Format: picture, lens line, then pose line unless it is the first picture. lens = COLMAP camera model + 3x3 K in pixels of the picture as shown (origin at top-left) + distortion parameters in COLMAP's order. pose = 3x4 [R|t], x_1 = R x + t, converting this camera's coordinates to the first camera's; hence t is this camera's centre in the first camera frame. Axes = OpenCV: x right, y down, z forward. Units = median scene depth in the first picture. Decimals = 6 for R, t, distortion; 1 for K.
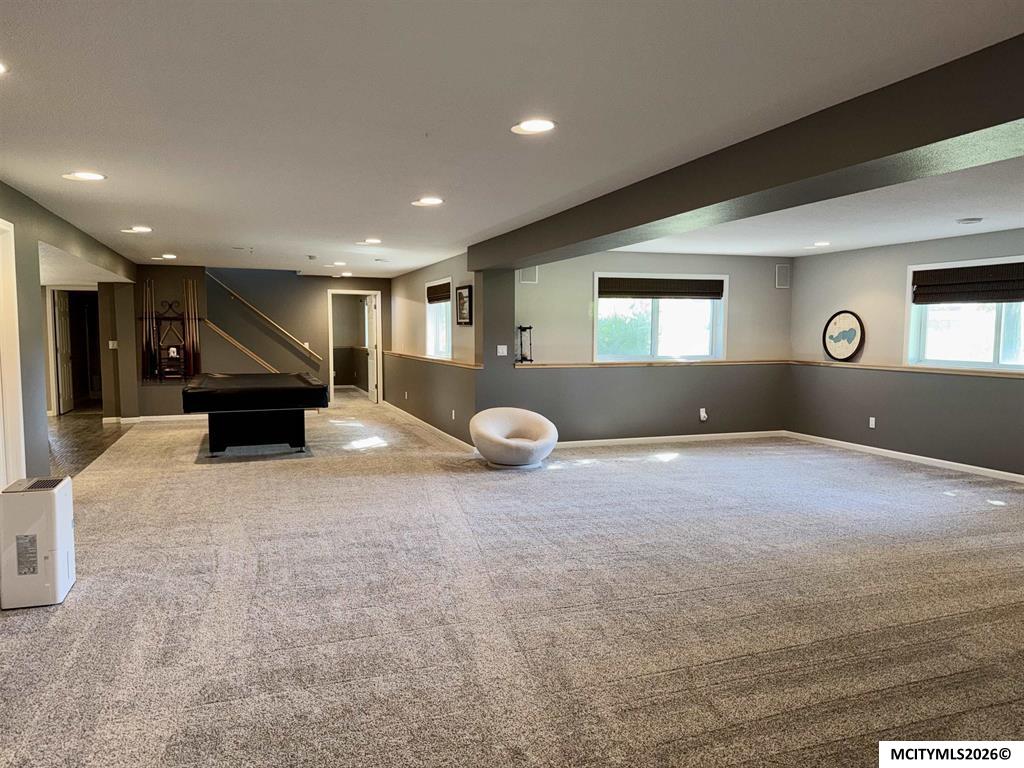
lens RADIAL K [[715.6, 0, 508.5], [0, 715.6, 386.0], [0, 0, 1]] dist [0.138664, -0.216971]
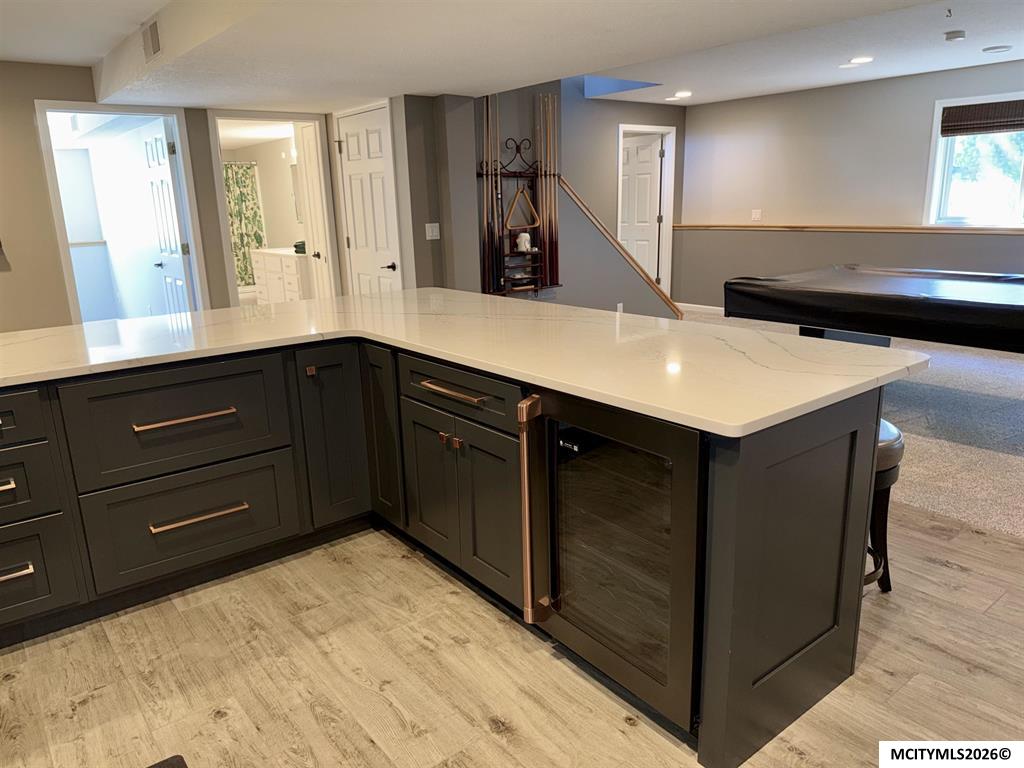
lens RADIAL K [[728.9, 0, 512.0], [0, 728.9, 384.0], [0, 0, 1]] dist [0.099356, -0.117665]
pose [[0.947073, -0.105150, 0.303309, -0.647833], [0.054182, 0.983637, 0.171822, -0.036933], [-0.316413, -0.146294, 0.937273, 0.499963]]
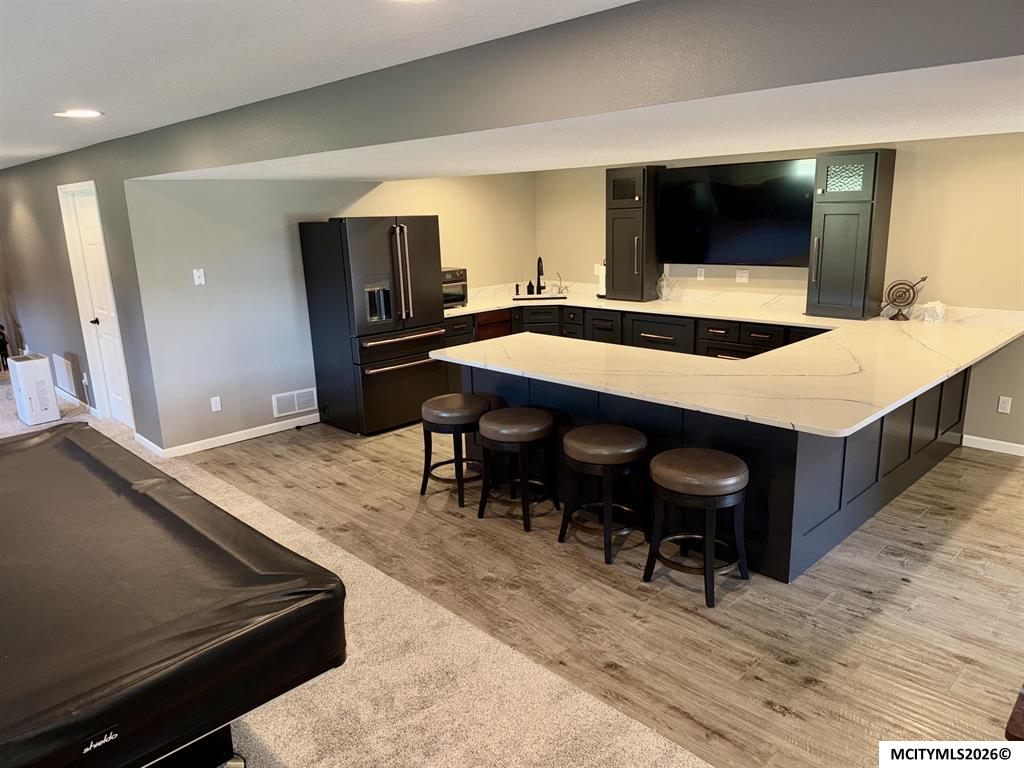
lens RADIAL K [[715.6, 0, 508.5], [0, 715.6, 386.0], [0, 0, 1]] dist [0.138664, -0.216971]
pose [[-0.912714, 0.127291, -0.388266, -0.354718], [0.000674, 0.950704, 0.310099, -0.121215], [0.408599, 0.282770, -0.867806, 1.058372]]
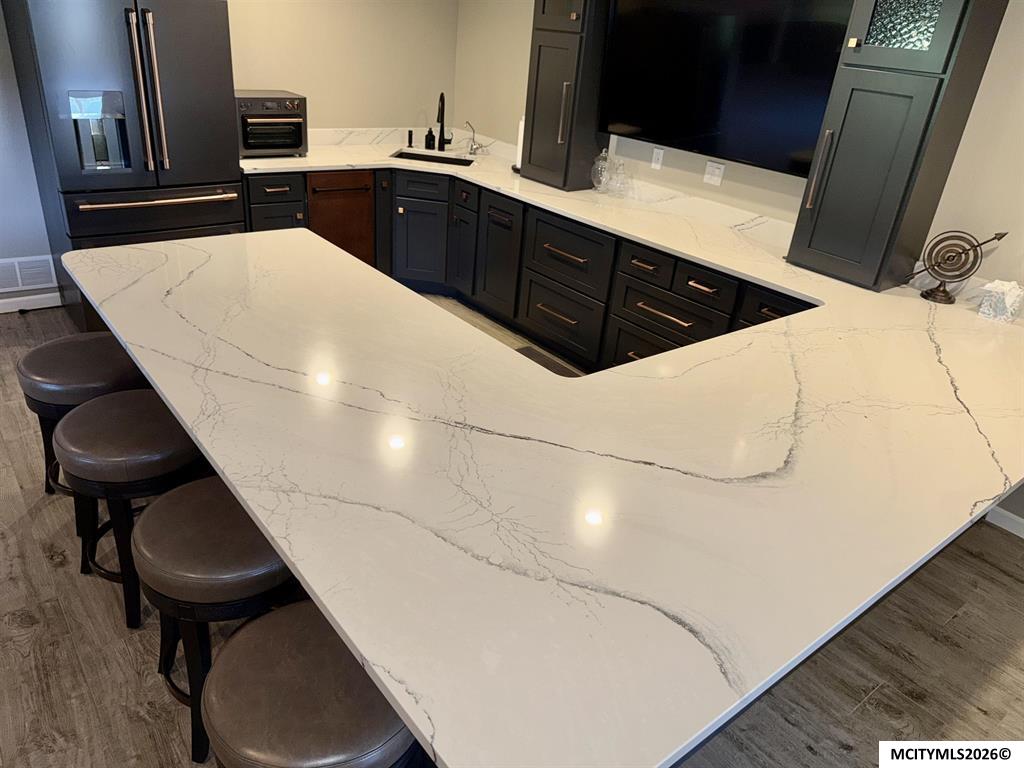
lens RADIAL K [[730.5, 0, 499.1], [0, 730.5, 388.1], [0, 0, 1]] dist [0.066018, -0.102992]
pose [[-0.947892, 0.070011, -0.310804, -0.541271], [-0.106093, 0.850511, 0.515146, -0.110607], [0.300408, 0.521277, -0.798765, 0.919789]]
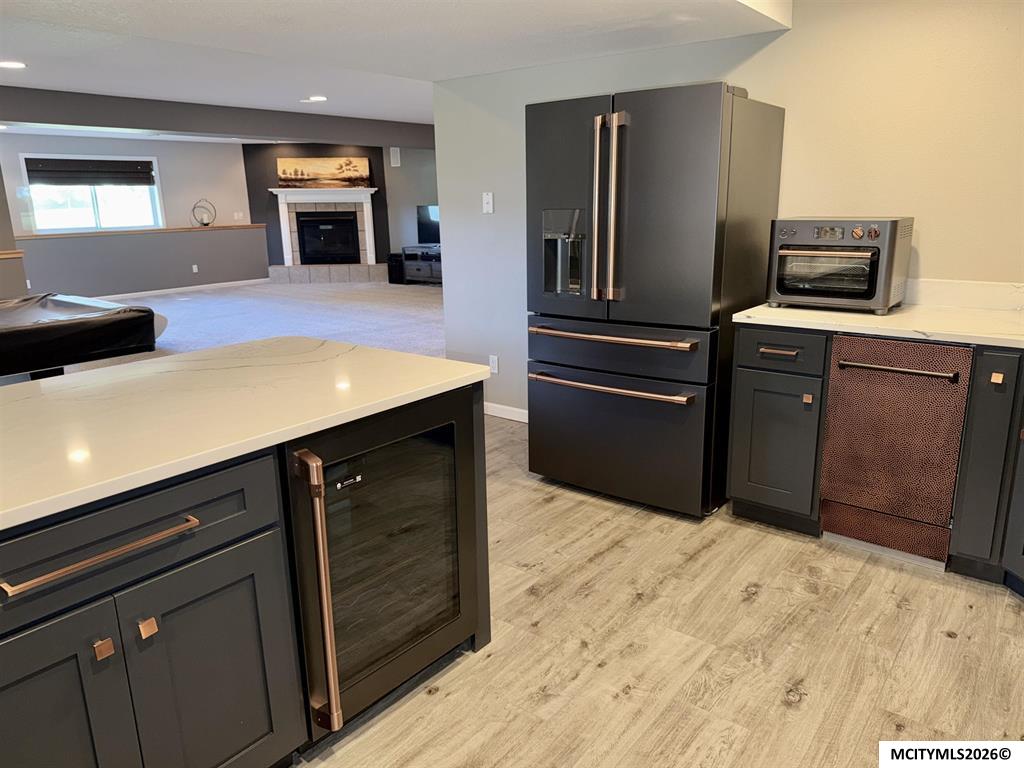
lens RADIAL K [[728.9, 0, 512.0], [0, 728.9, 384.0], [0, 0, 1]] dist [0.099356, -0.117665]
pose [[-0.527417, -0.197905, 0.826236, -0.731625], [0.087869, 0.954571, 0.284734, -0.053948], [-0.845051, 0.222774, -0.486067, 0.712490]]
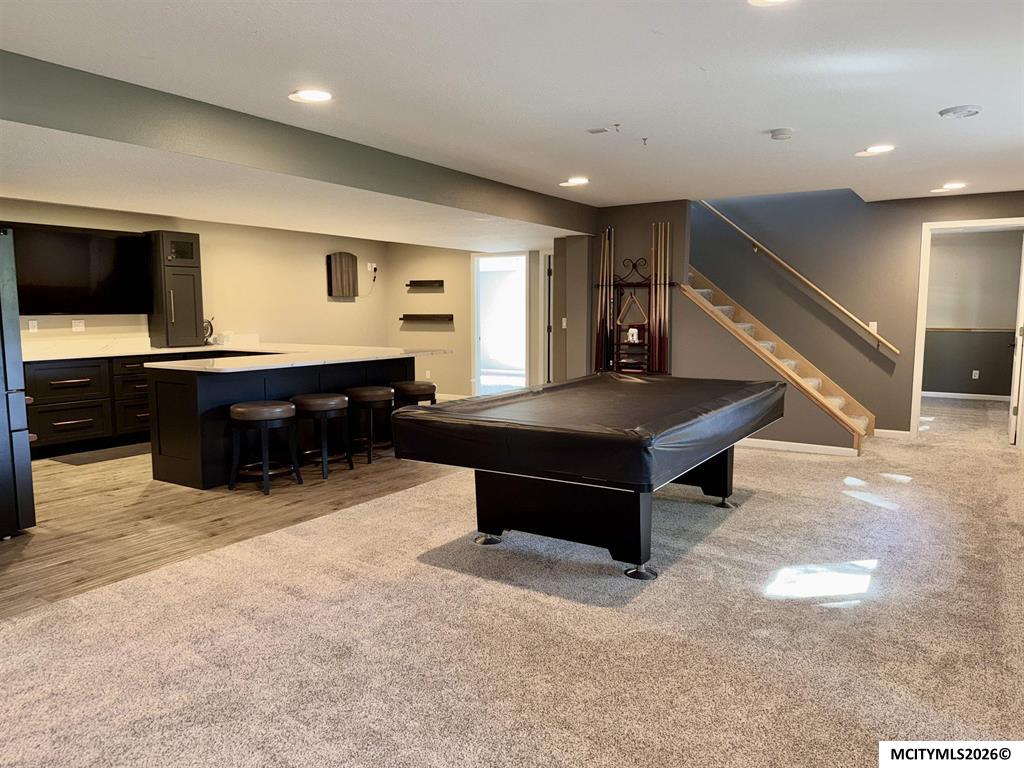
lens RADIAL K [[715.6, 0, 508.5], [0, 715.6, 386.0], [0, 0, 1]] dist [0.138664, -0.216971]
pose [[0.606343, 0.083631, -0.790793, 0.000752], [-0.060134, 0.996429, 0.059270, -0.032320], [0.792926, 0.011616, 0.609207, 0.510697]]
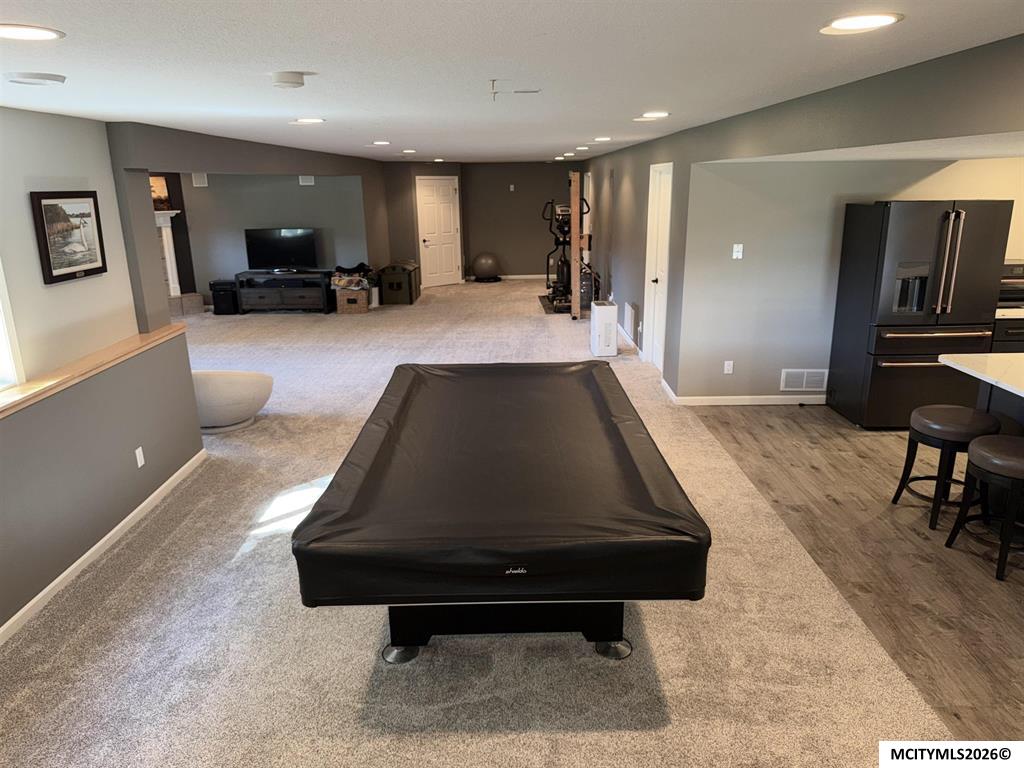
lens RADIAL K [[723.4, 0, 516.5], [0, 723.4, 386.5], [0, 0, 1]] dist [0.045793, -0.055270]
pose [[-0.941653, -0.078418, 0.327323, -0.396048], [0.039951, 0.939567, 0.340027, -0.135676], [-0.334206, 0.333264, -0.881613, 1.093182]]
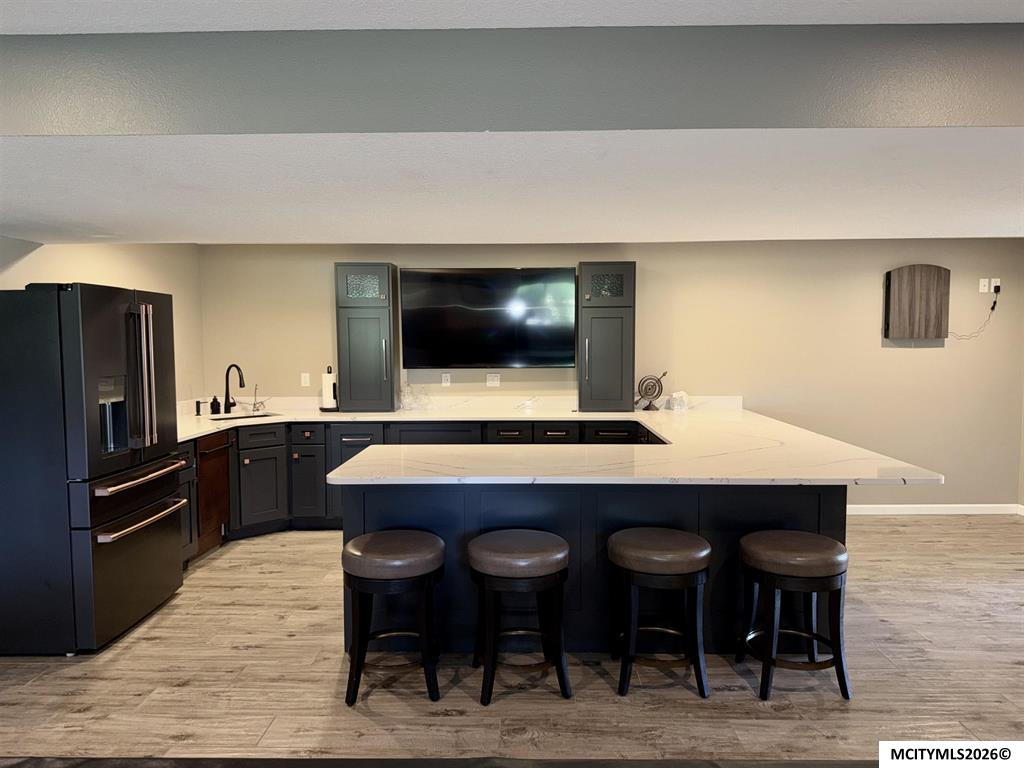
lens RADIAL K [[722.6, 0, 513.4], [0, 722.6, 378.3], [0, 0, 1]] dist [0.048775, -0.063439]
pose [[-0.361762, 0.053786, -0.930717, -0.238868], [-0.069151, 0.994036, 0.084323, -0.074650], [0.929702, 0.094865, -0.355886, 0.821829]]
